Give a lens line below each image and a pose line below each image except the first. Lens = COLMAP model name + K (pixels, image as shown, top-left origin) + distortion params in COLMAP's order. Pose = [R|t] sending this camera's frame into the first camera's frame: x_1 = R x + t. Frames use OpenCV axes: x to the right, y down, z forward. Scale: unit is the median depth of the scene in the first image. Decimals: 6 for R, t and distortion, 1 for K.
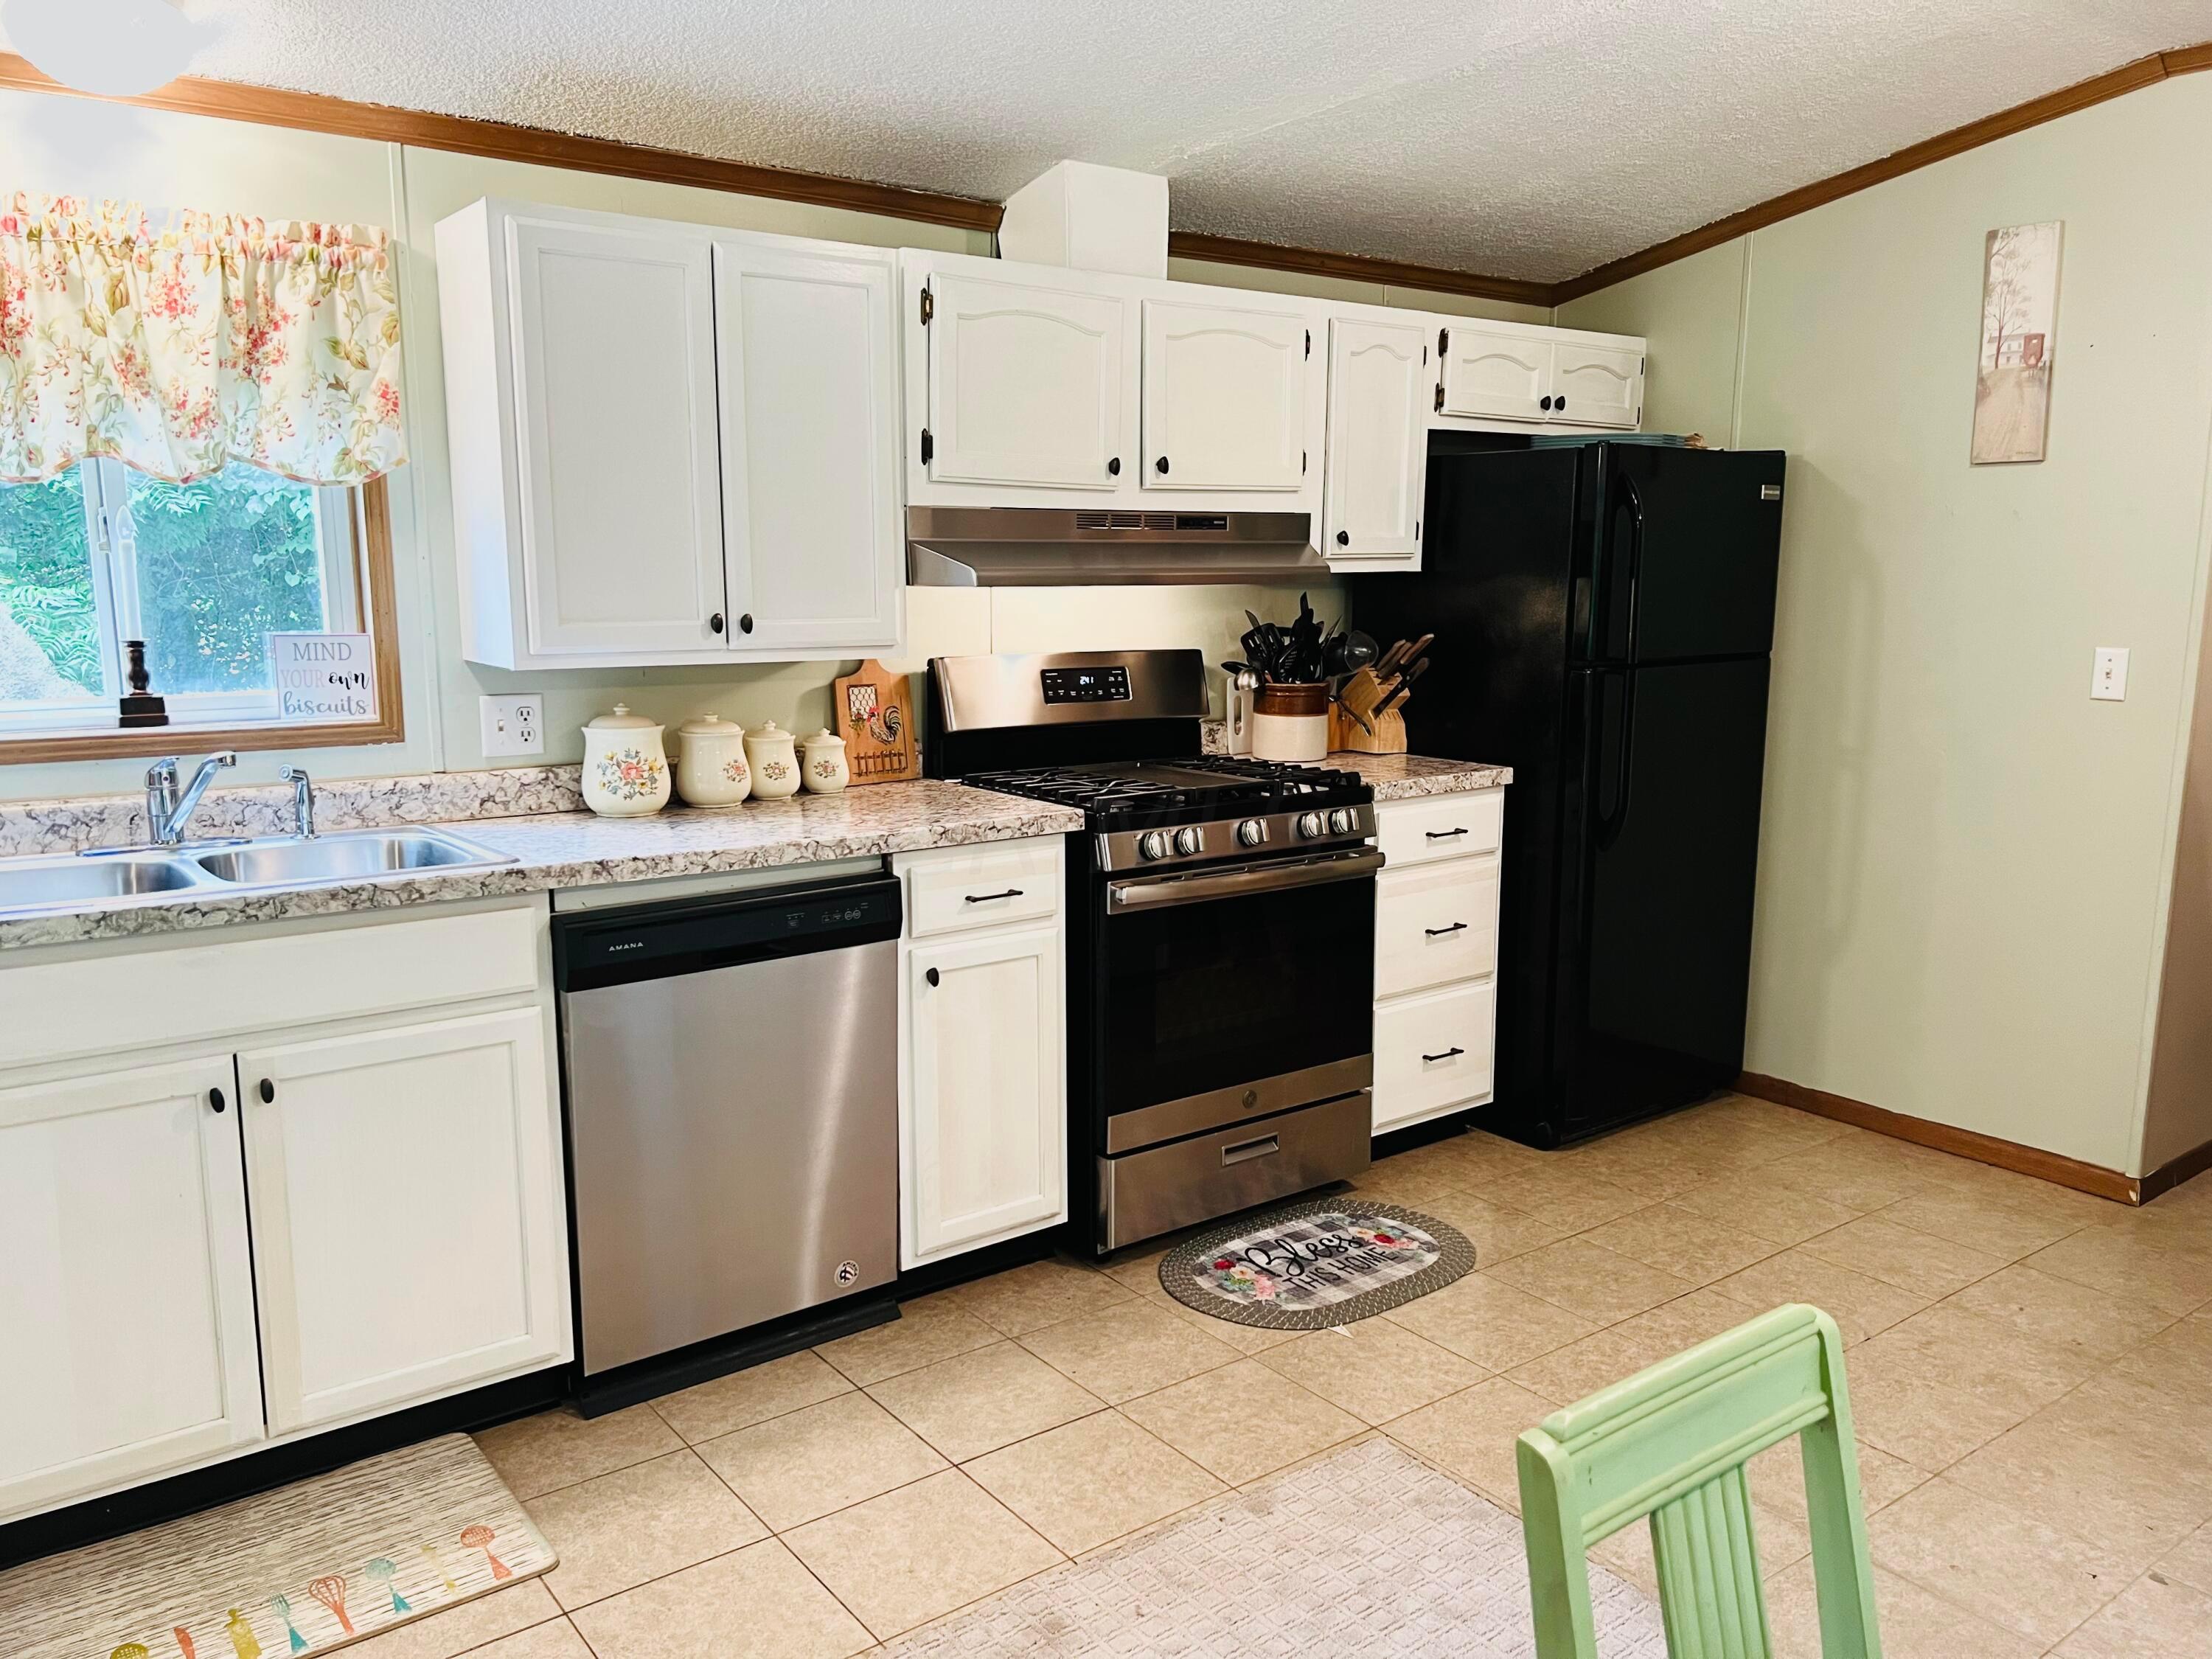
lens RADIAL K [[1683.2, 0, 1099.3], [0, 1683.2, 837.5], [0, 0, 1]] dist [0.081020, -0.101711]
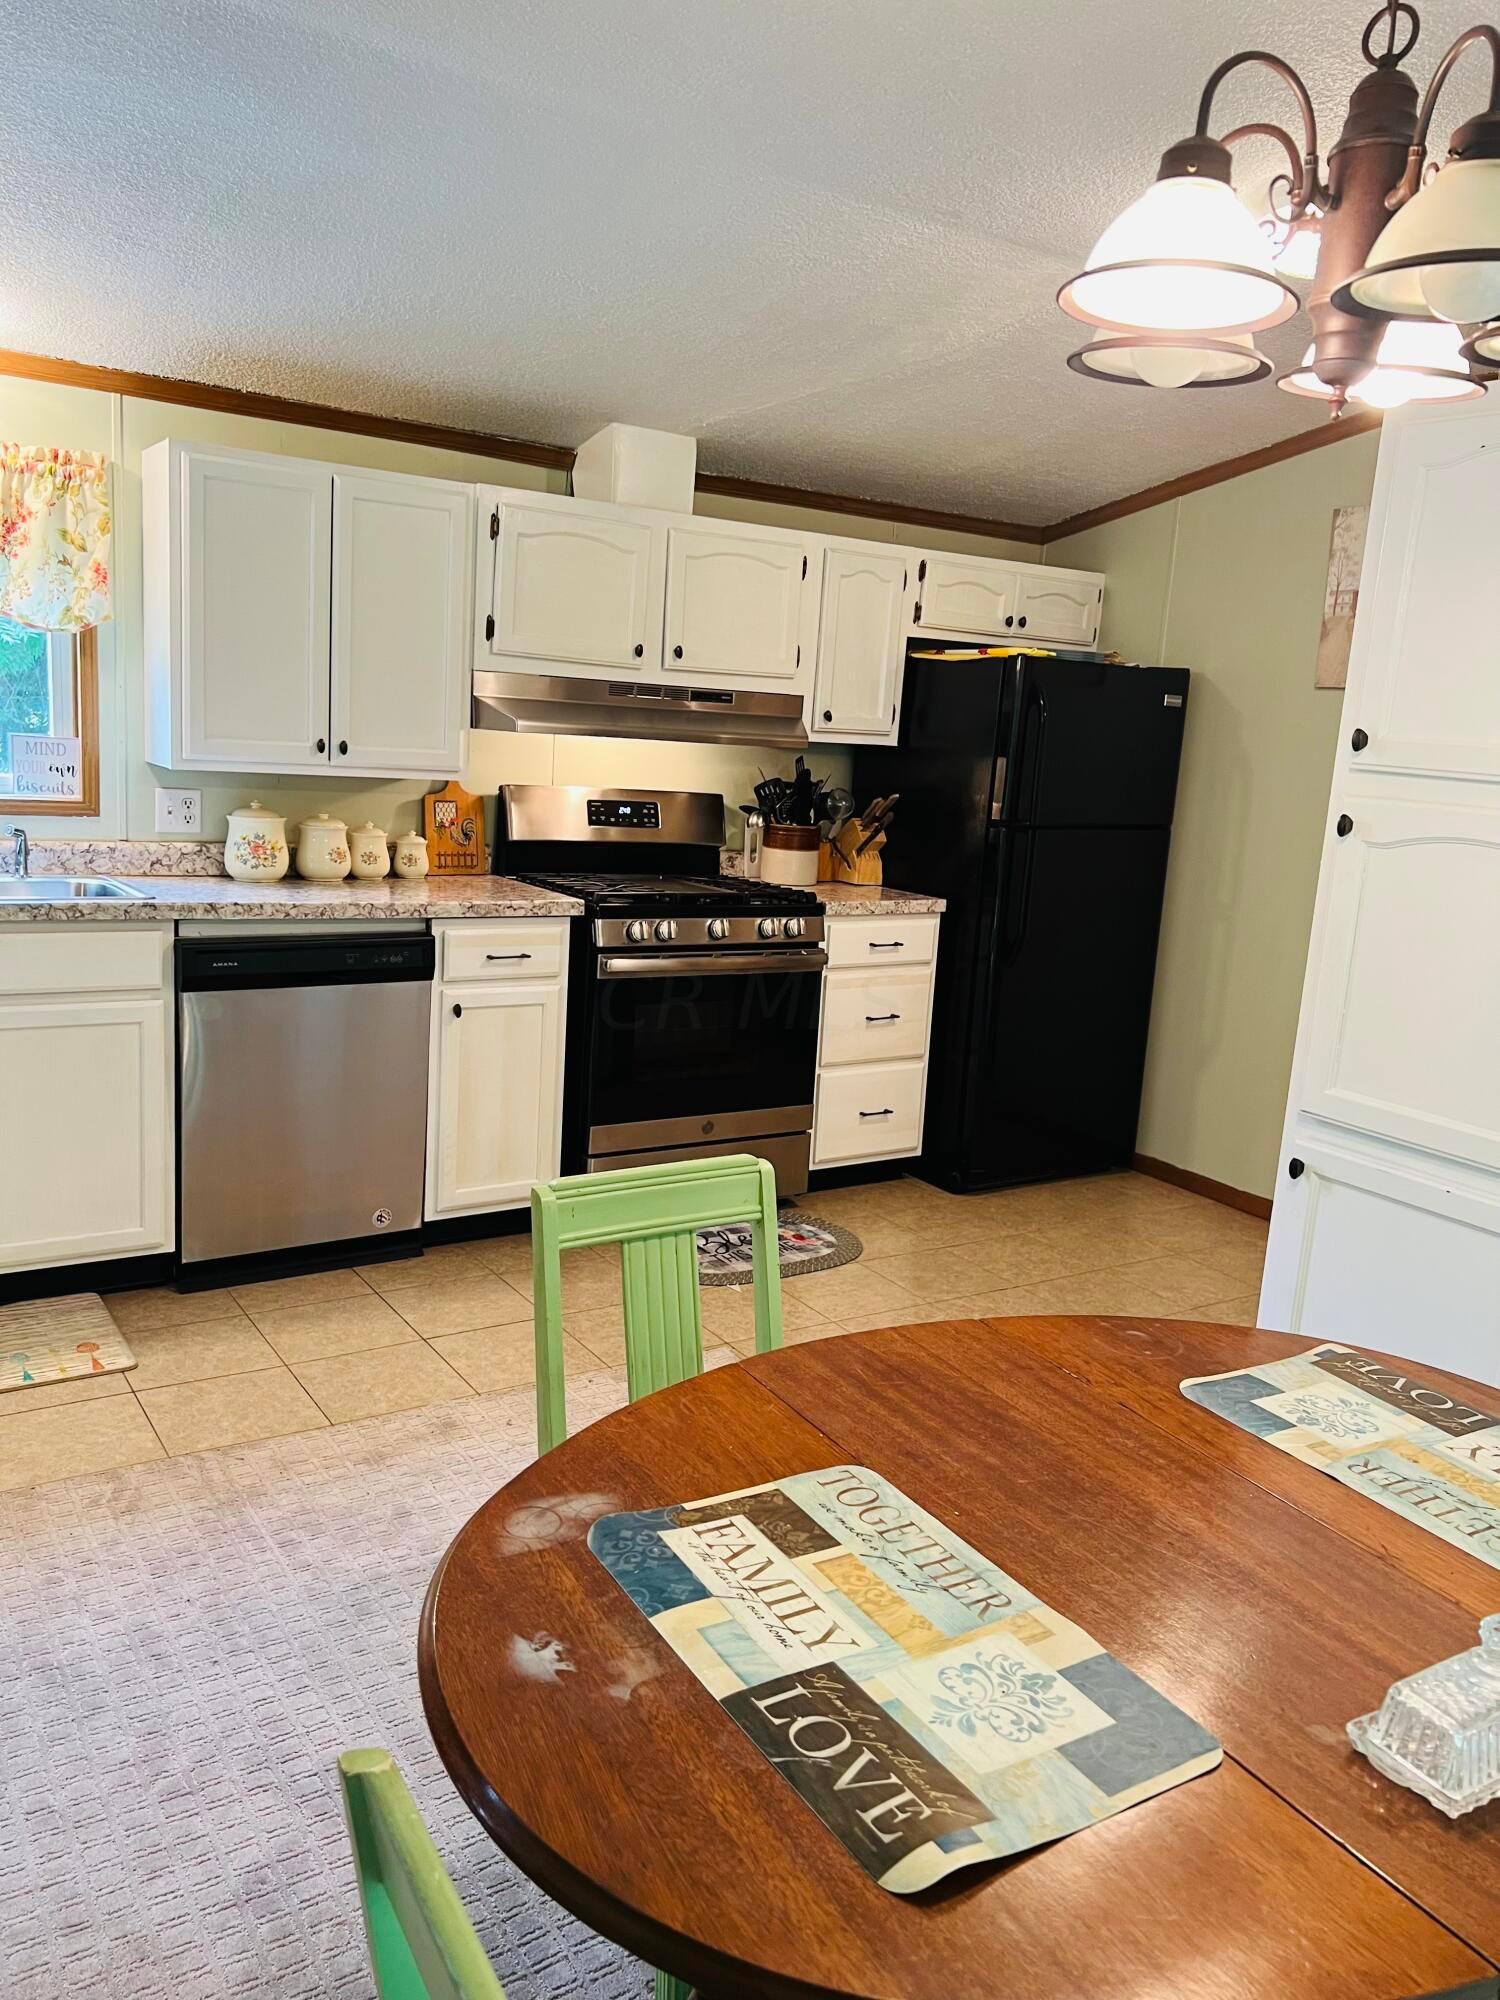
lens RADIAL K [[1521.9, 0, 742.5], [0, 1521.9, 987.6], [0, 0, 1]] dist [0.081020, -0.101711]
pose [[0.995761, 0.070708, -0.058825, 0.177919], [-0.070459, 0.997495, 0.006294, 0.033881], [0.059123, -0.002123, 0.998248, -0.206945]]
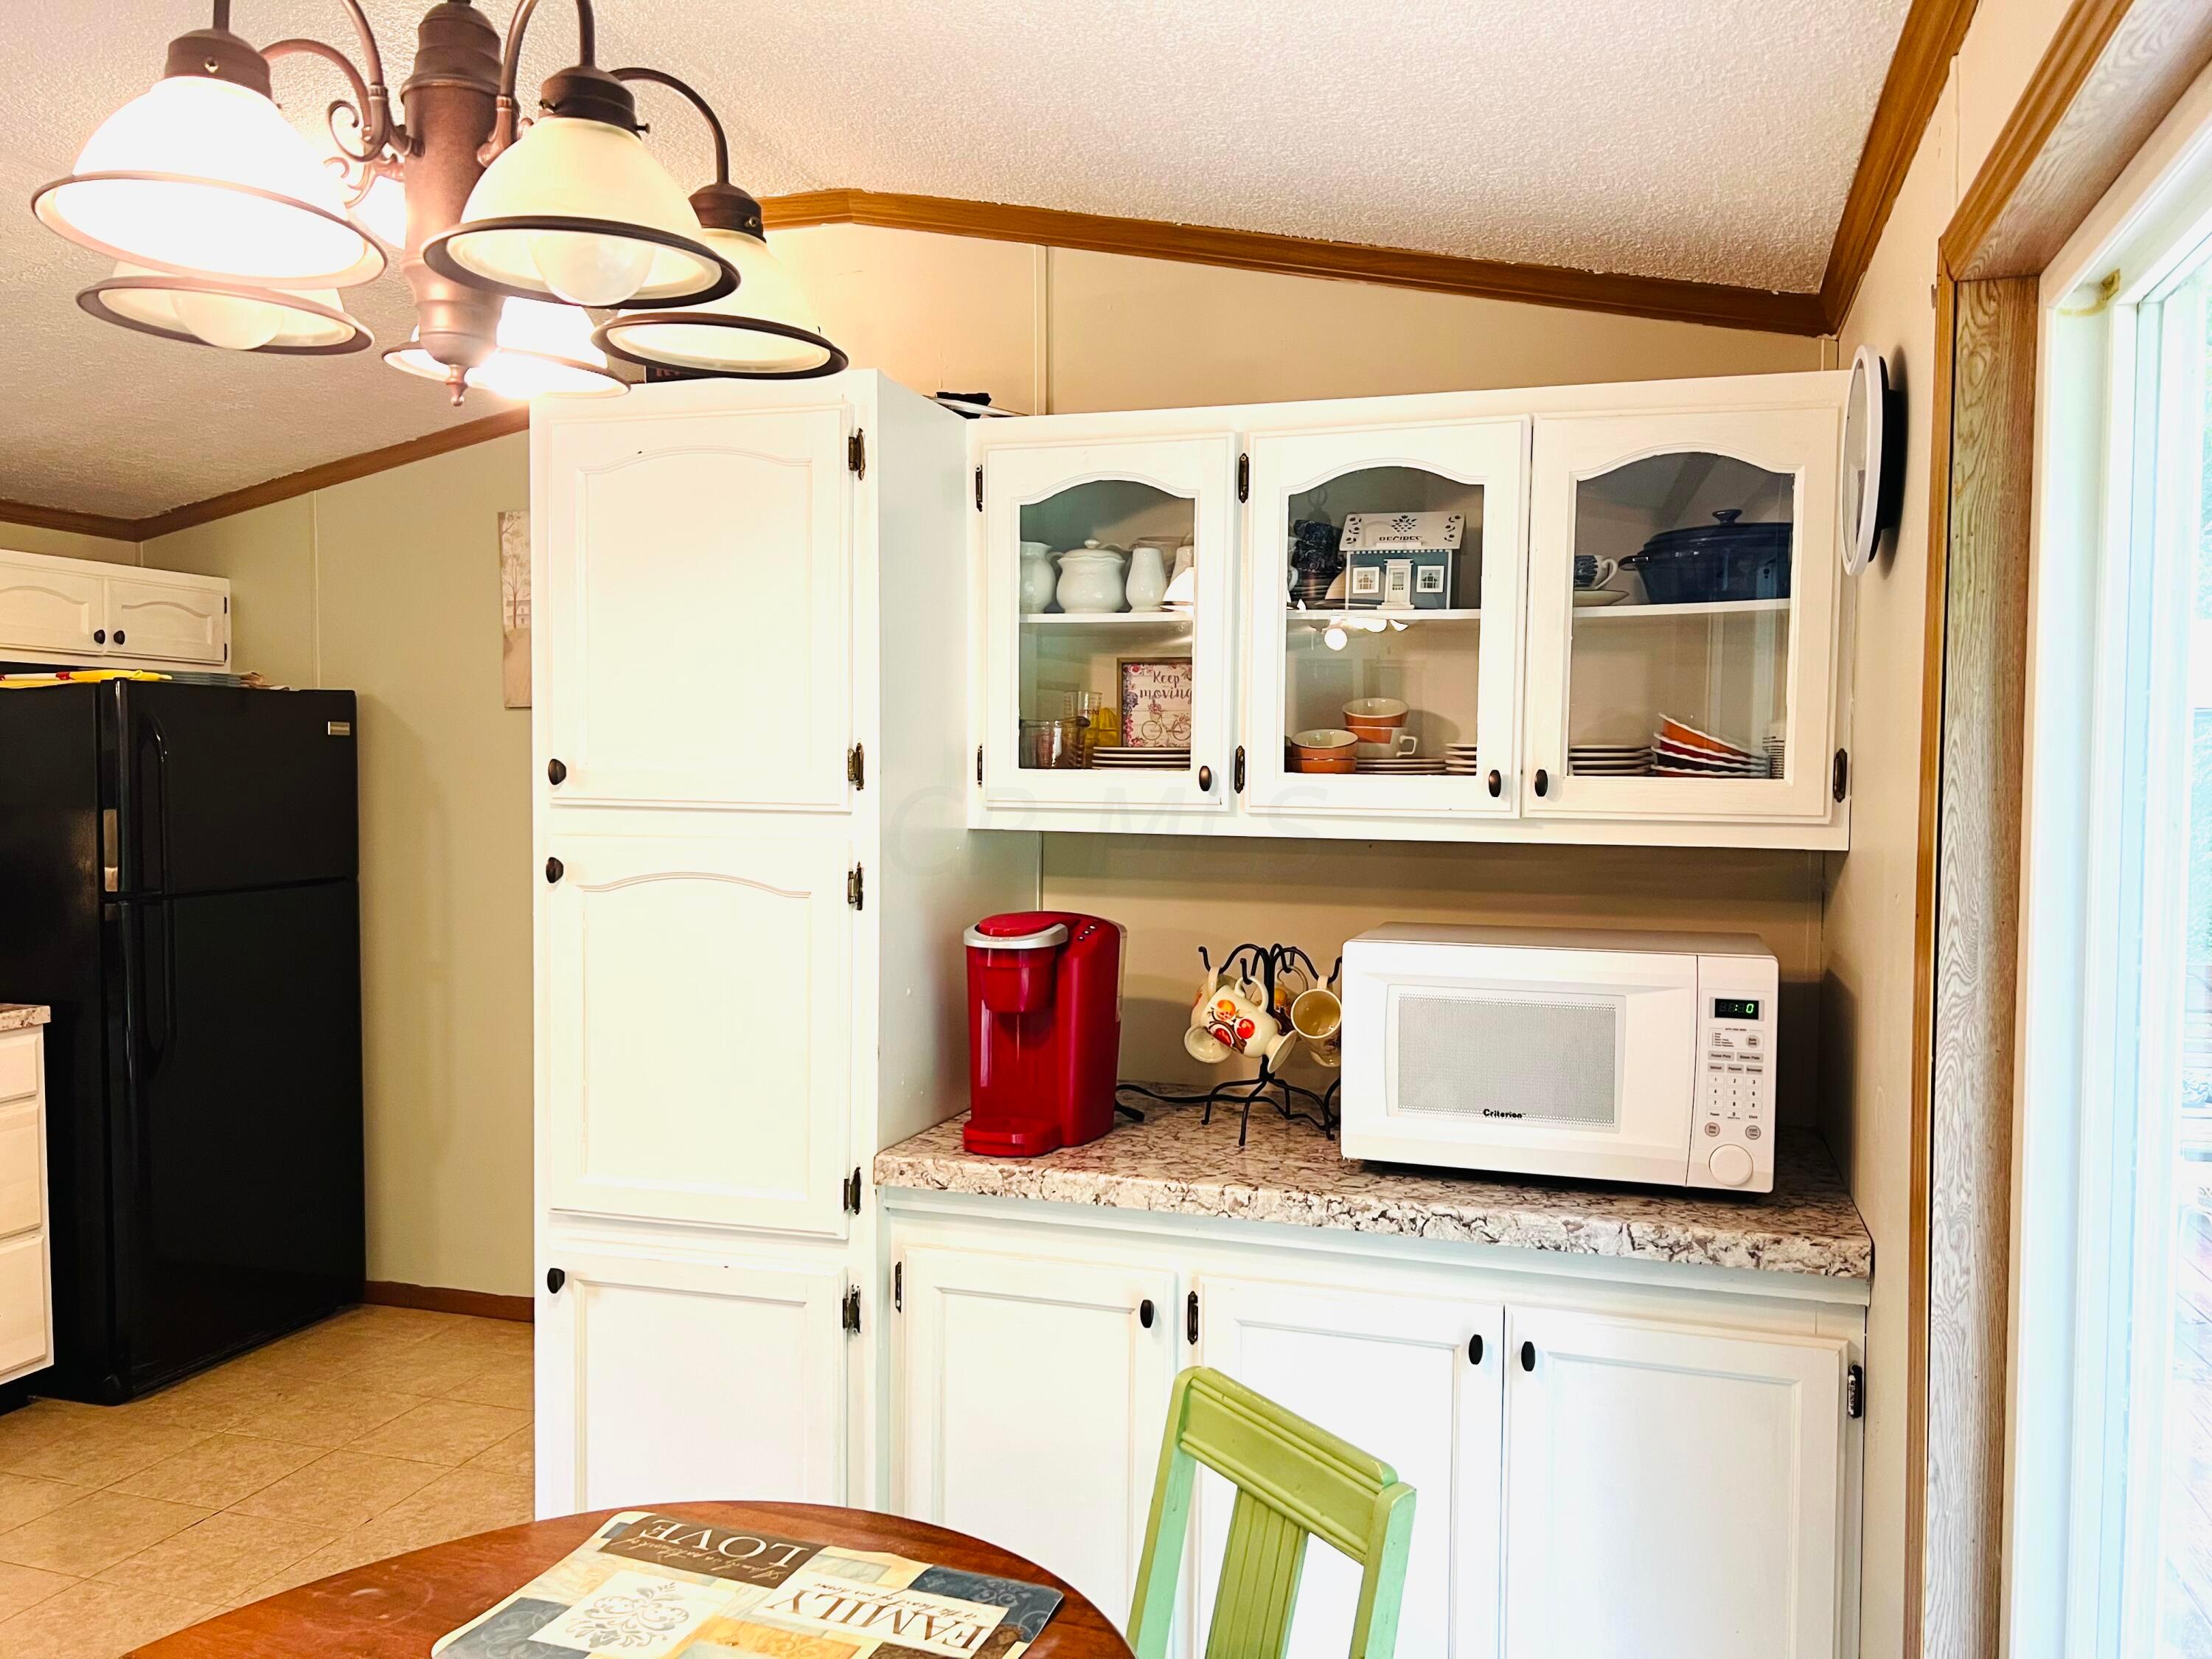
lens RADIAL K [[1683.2, 0, 1099.3], [0, 1683.2, 837.5], [0, 0, 1]] dist [0.081020, -0.101711]
pose [[0.820632, -0.028349, 0.570753, 0.200548], [0.100251, 0.990421, -0.094949, 0.017447], [-0.562594, 0.135137, 0.815614, -0.155771]]
